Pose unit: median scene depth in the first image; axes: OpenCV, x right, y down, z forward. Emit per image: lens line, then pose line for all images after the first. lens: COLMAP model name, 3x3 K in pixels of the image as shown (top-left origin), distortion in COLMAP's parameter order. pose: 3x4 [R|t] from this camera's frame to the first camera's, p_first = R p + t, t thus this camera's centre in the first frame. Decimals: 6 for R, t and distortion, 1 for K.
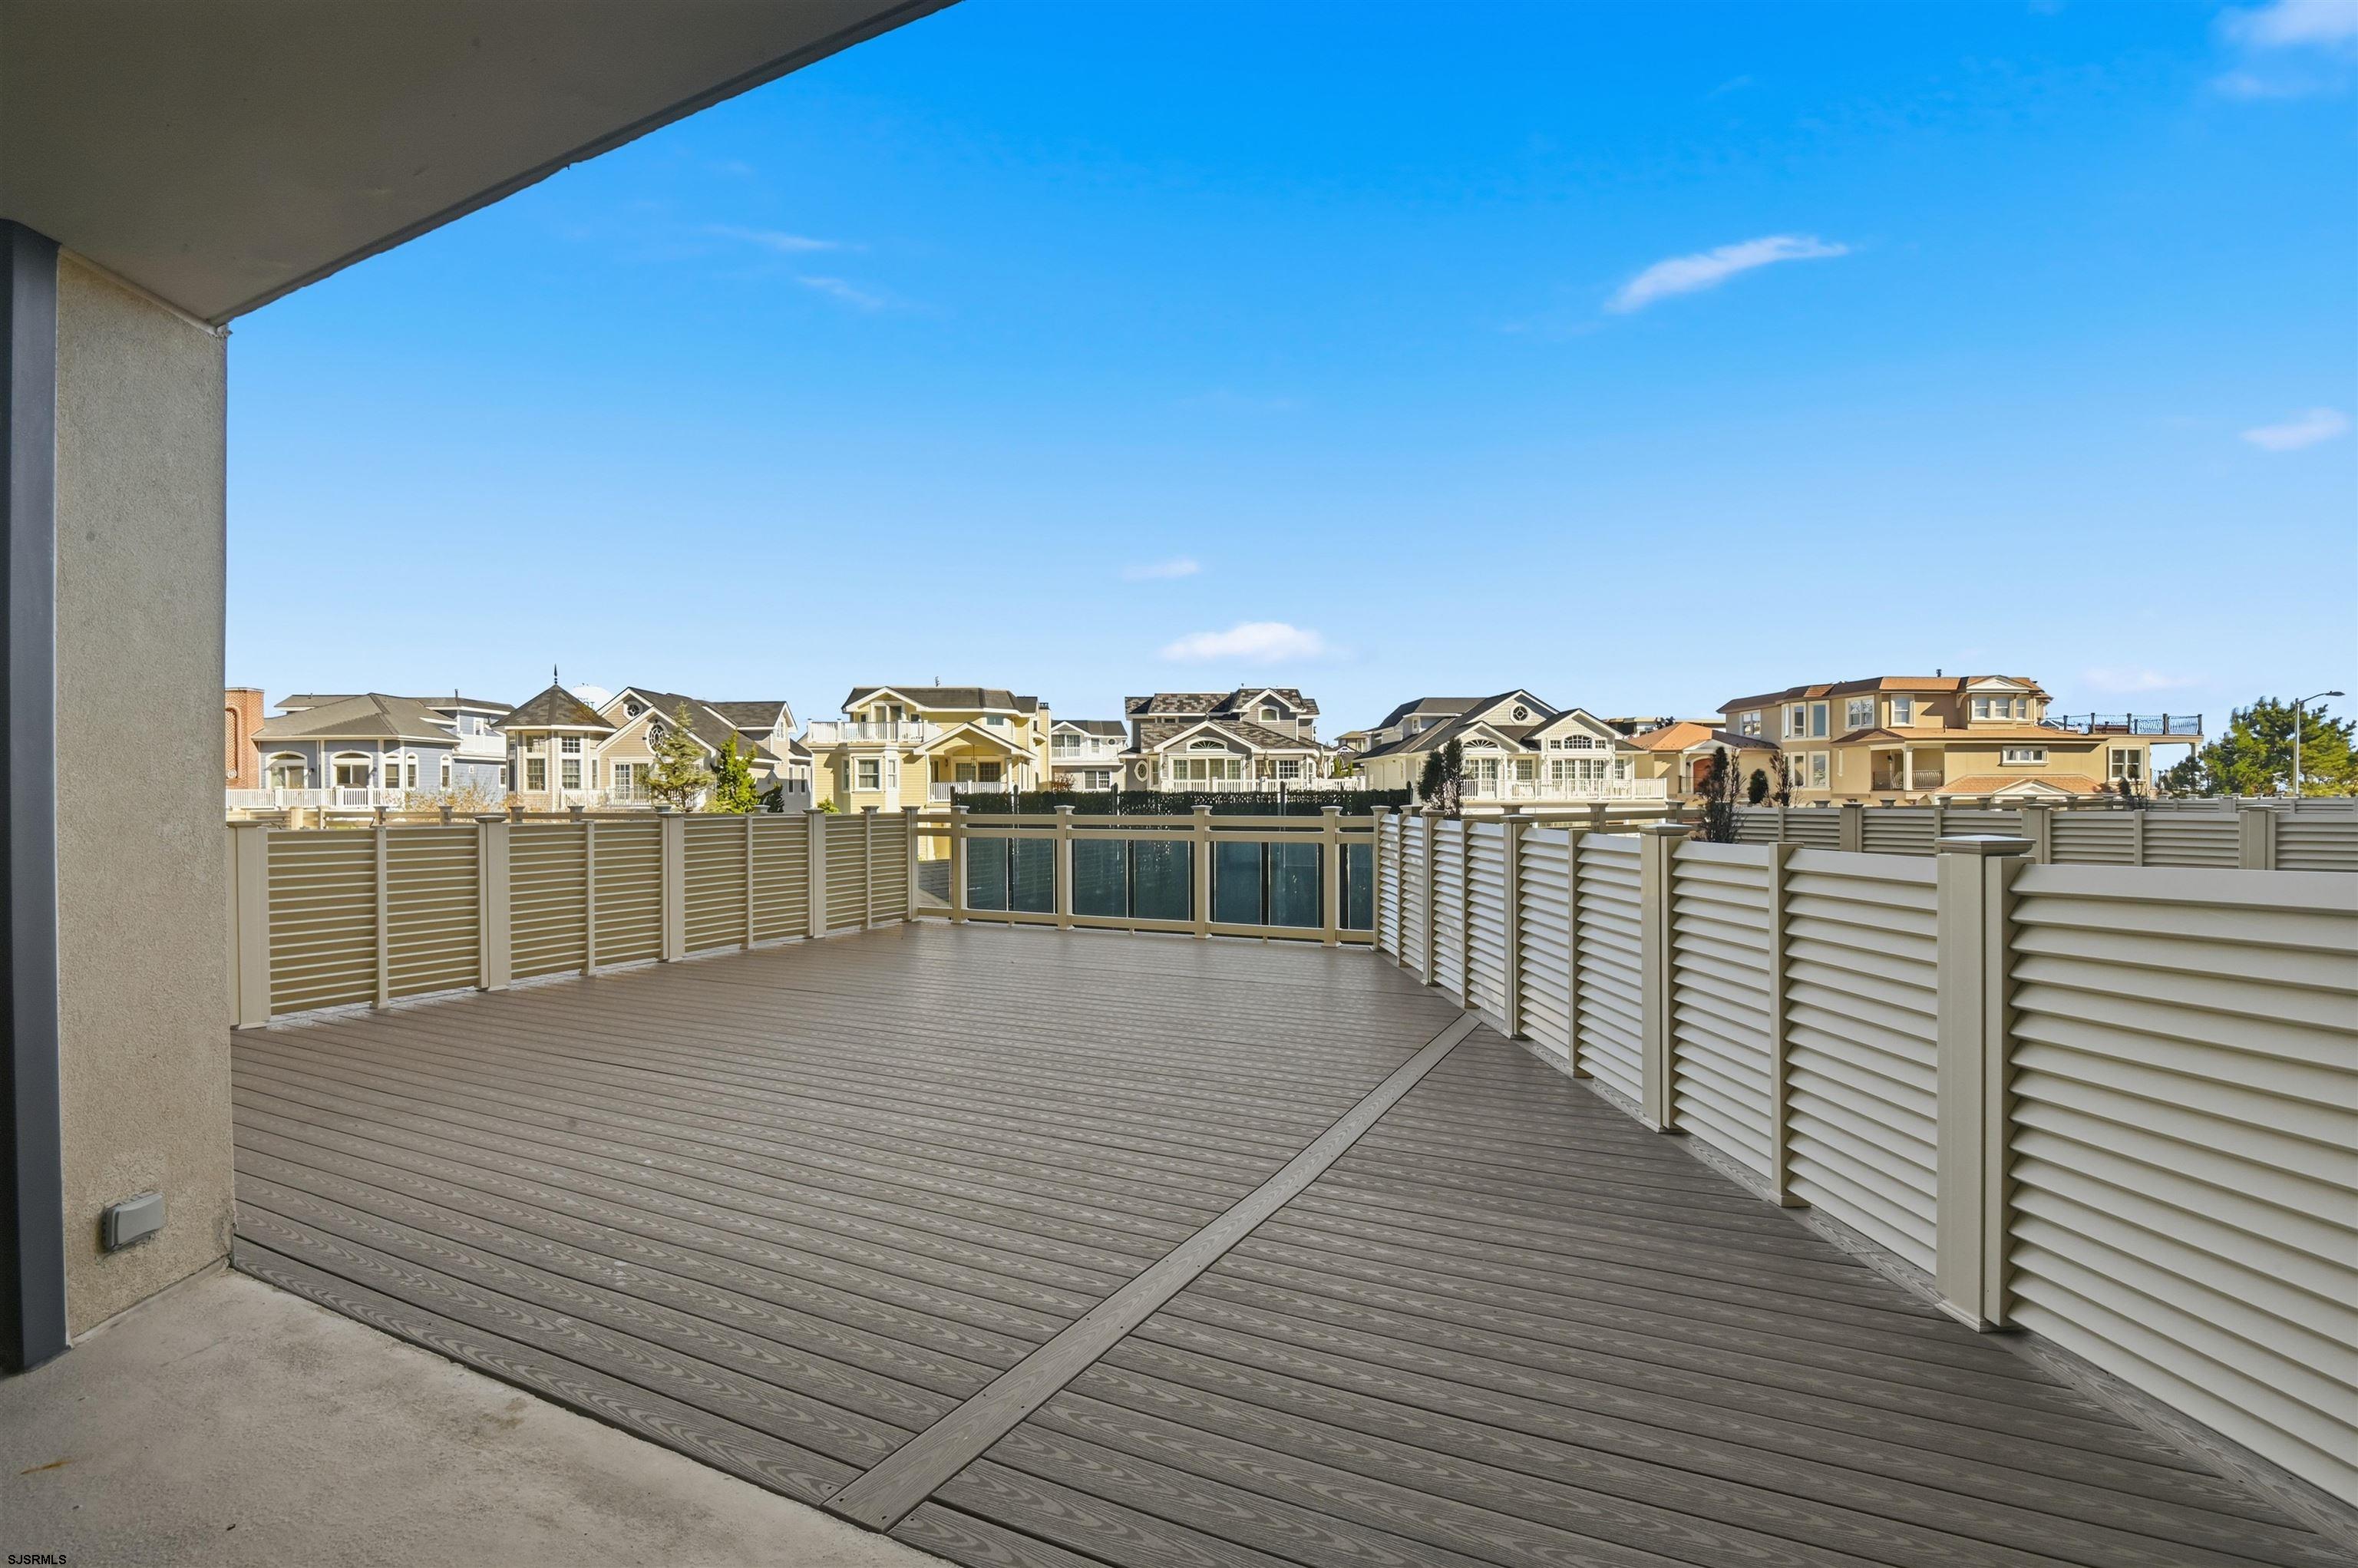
lens RADIAL K [[1098.0, 0, 1189.4], [0, 1098.0, 801.6], [0, 0, 1]] dist [-0.017305, -0.003020]
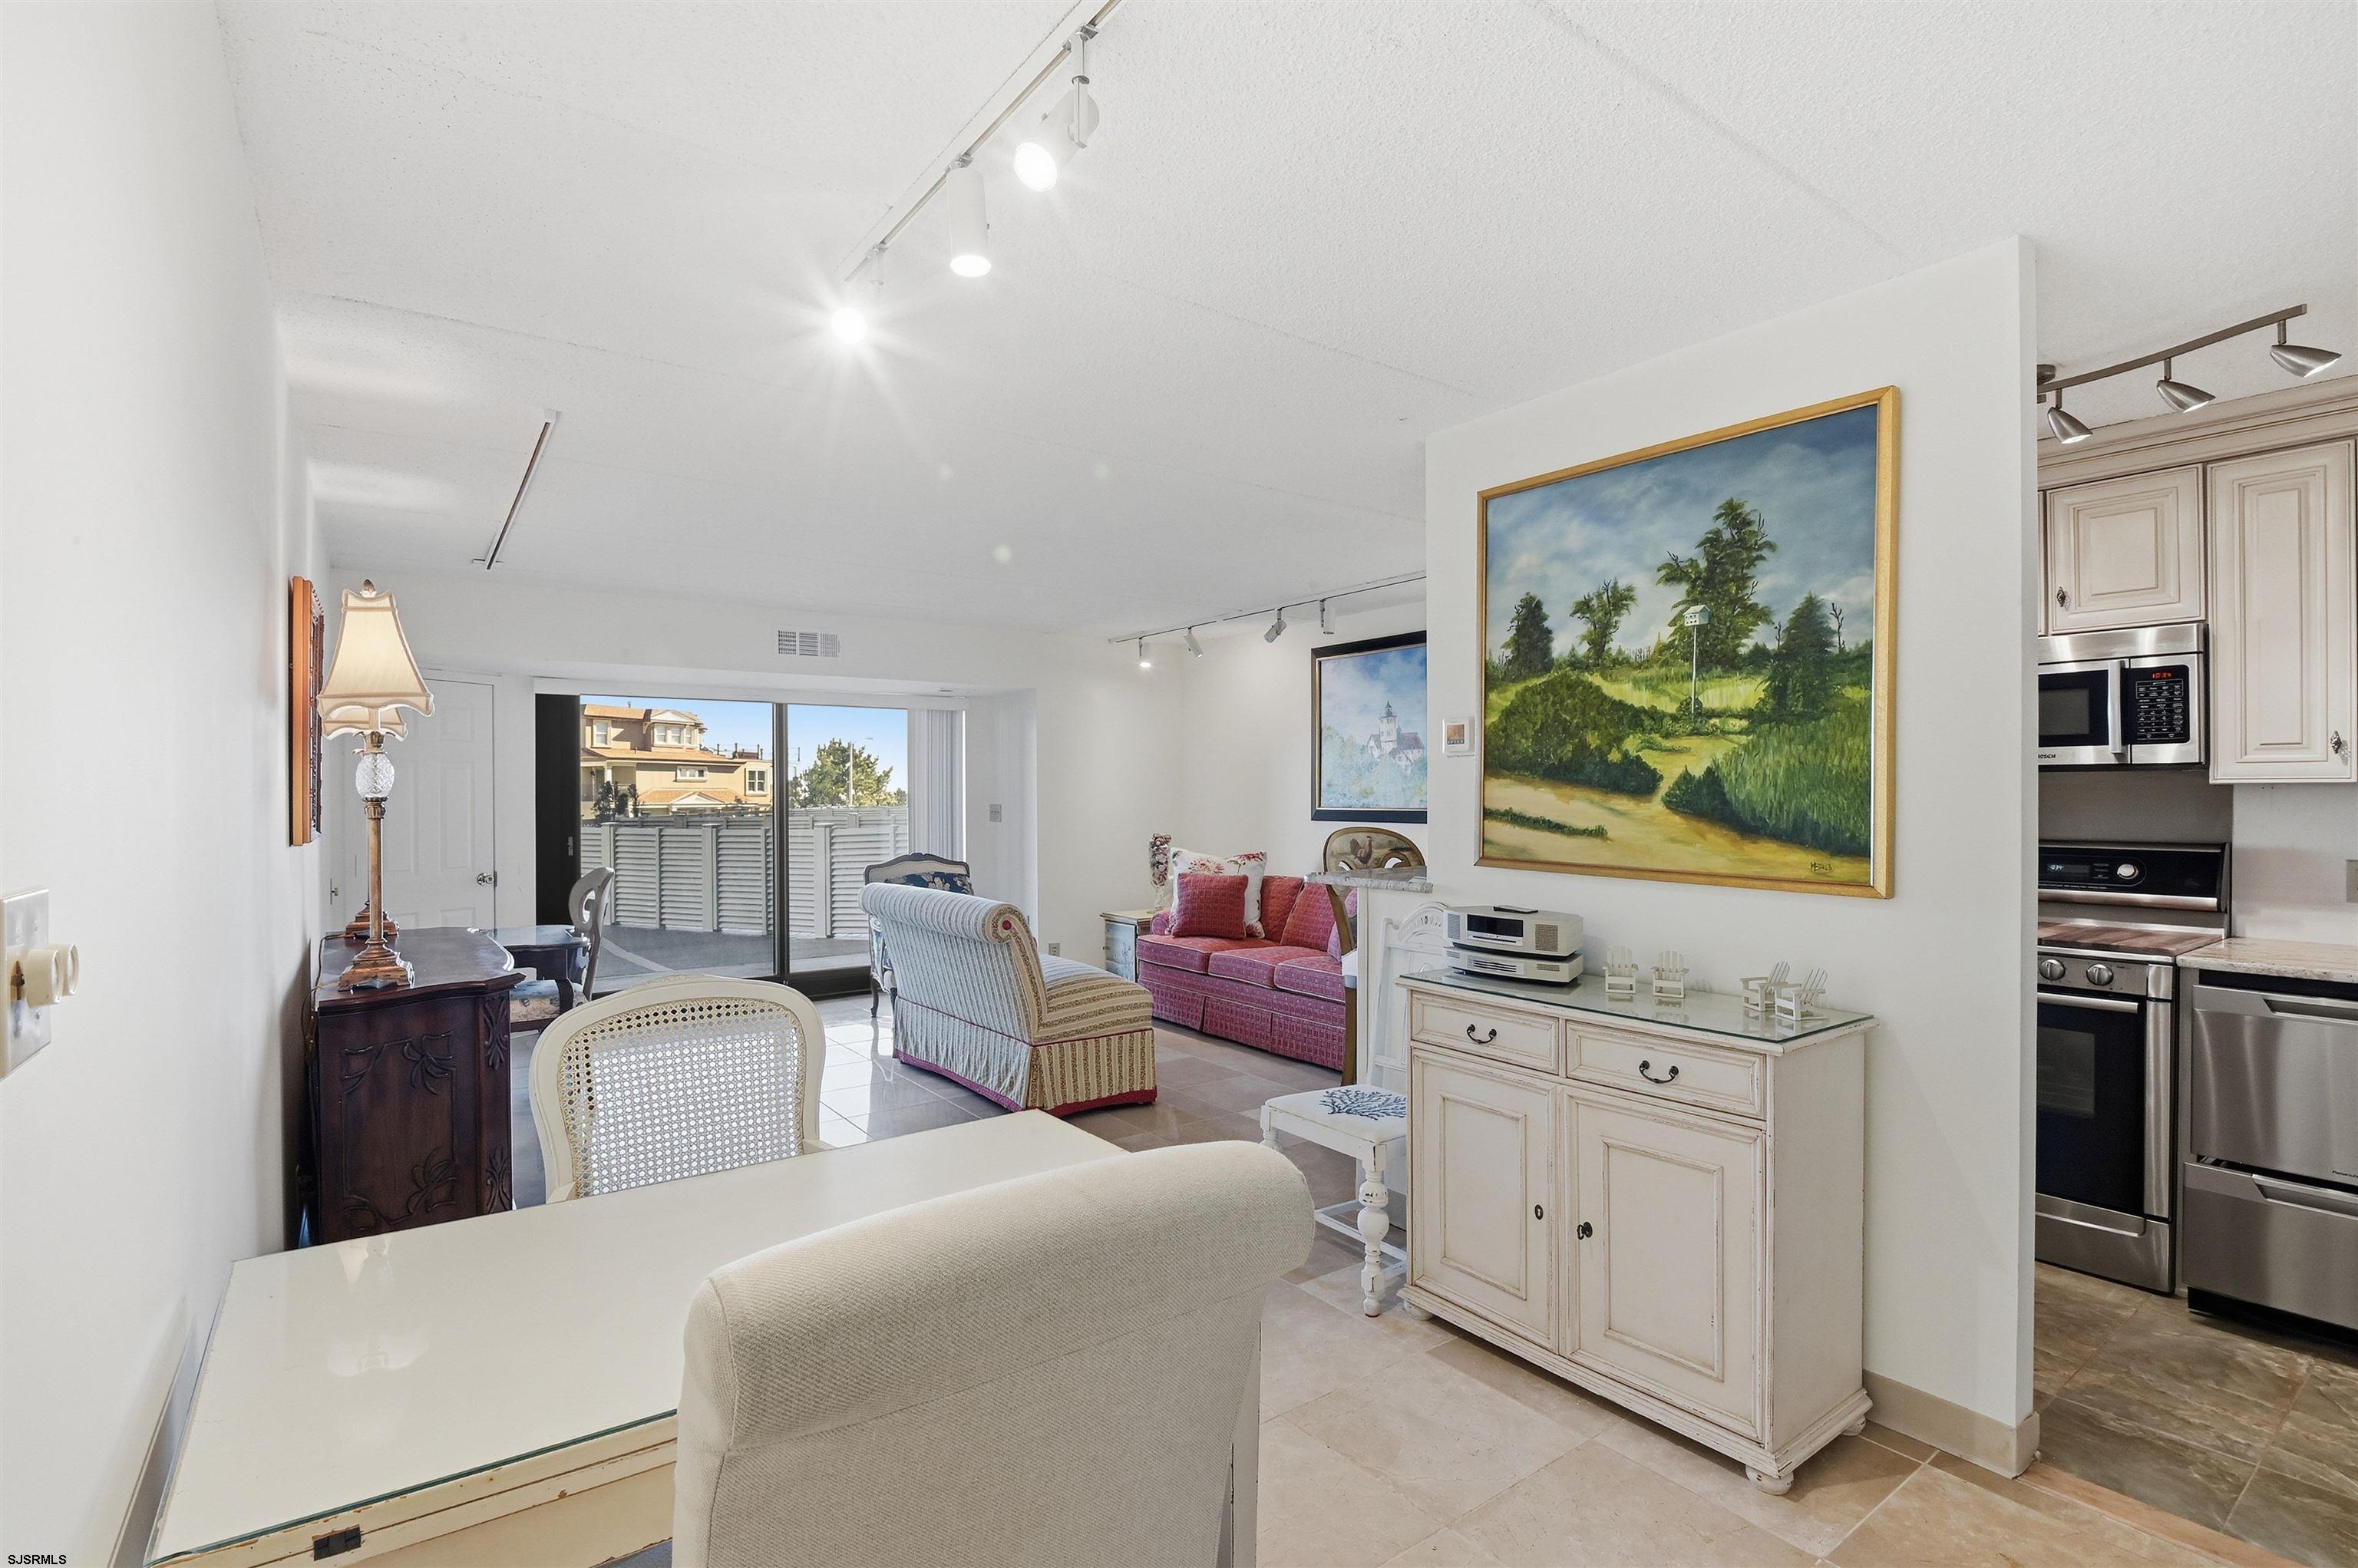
lens RADIAL K [[1098.0, 0, 1187.4], [0, 1098.0, 798.8], [0, 0, 1]] dist [-0.017305, -0.003020]
pose [[0.465855, 0.002928, 0.884856, -0.099121], [0.004770, 0.999972, -0.005820, -0.001421], [-0.884848, 0.006932, 0.465828, -0.119134]]
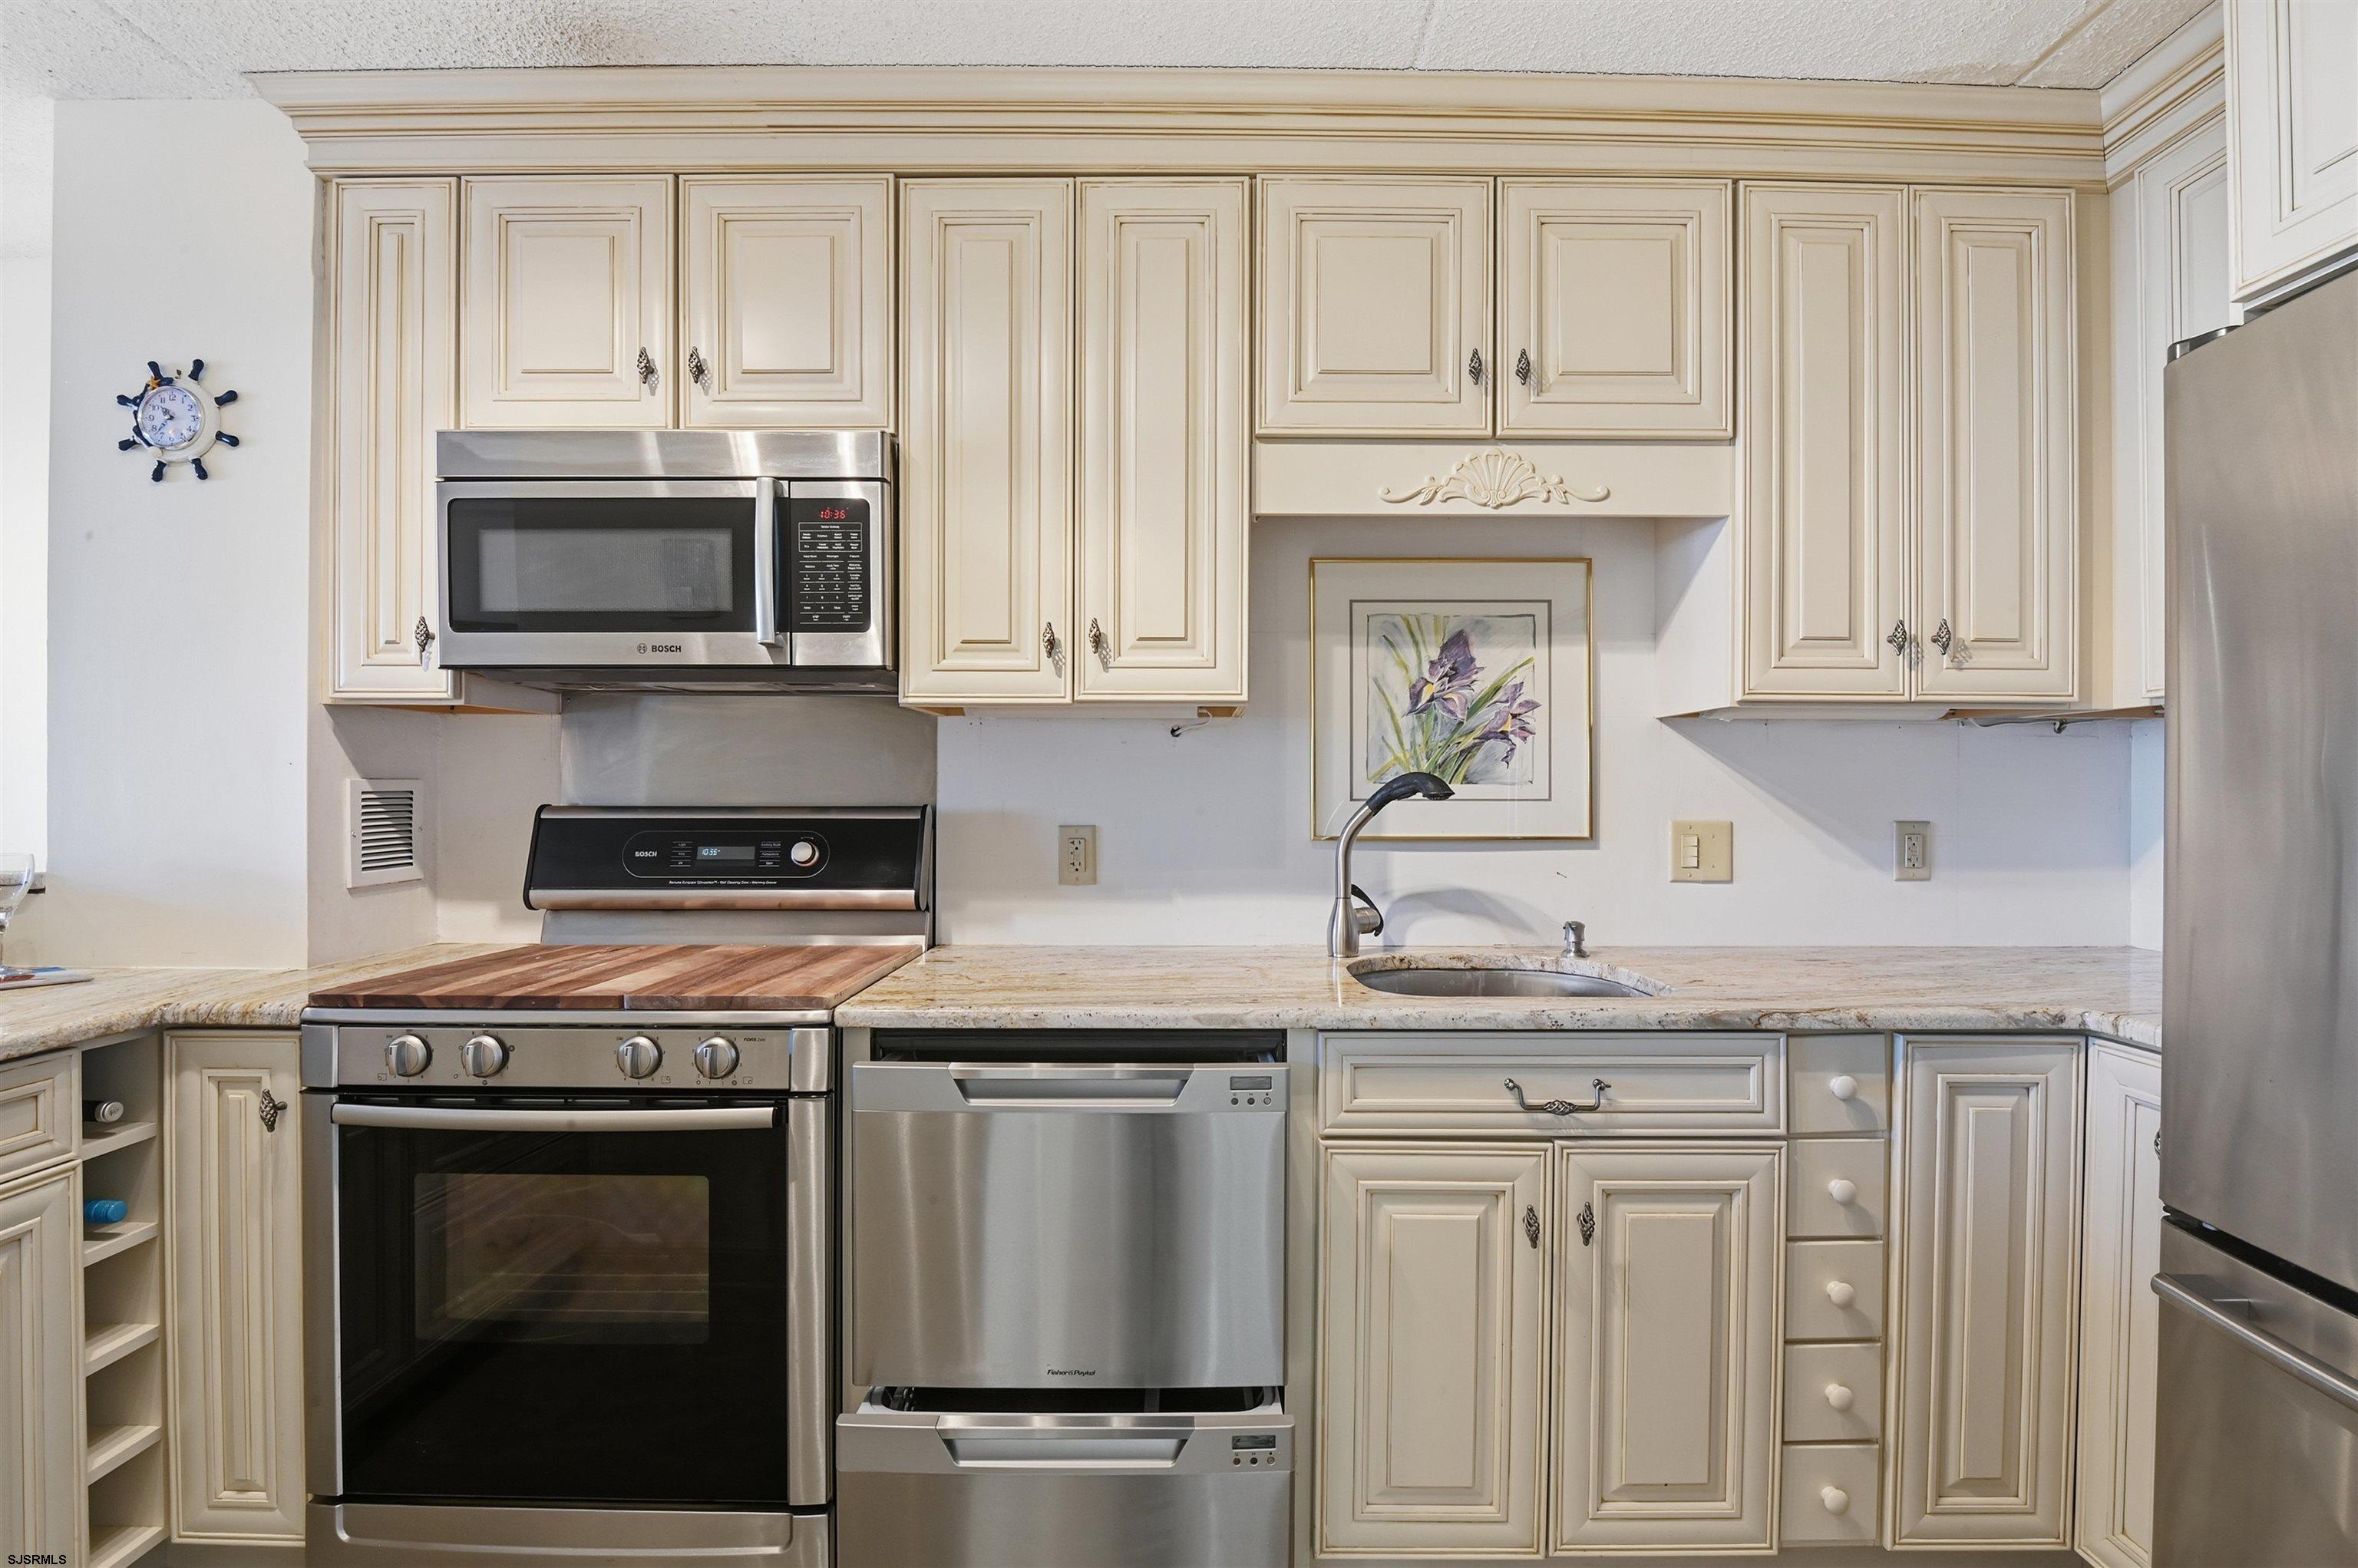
lens RADIAL K [[1098.0, 0, 1173.3], [0, 1098.0, 790.9], [0, 0, 1]] dist [-0.017305, -0.003020]
pose [[-0.430838, 0.006055, 0.902409, -0.067335], [0.006057, 0.999974, -0.003818, 0.000245], [-0.902409, 0.003821, -0.430863, -0.130282]]
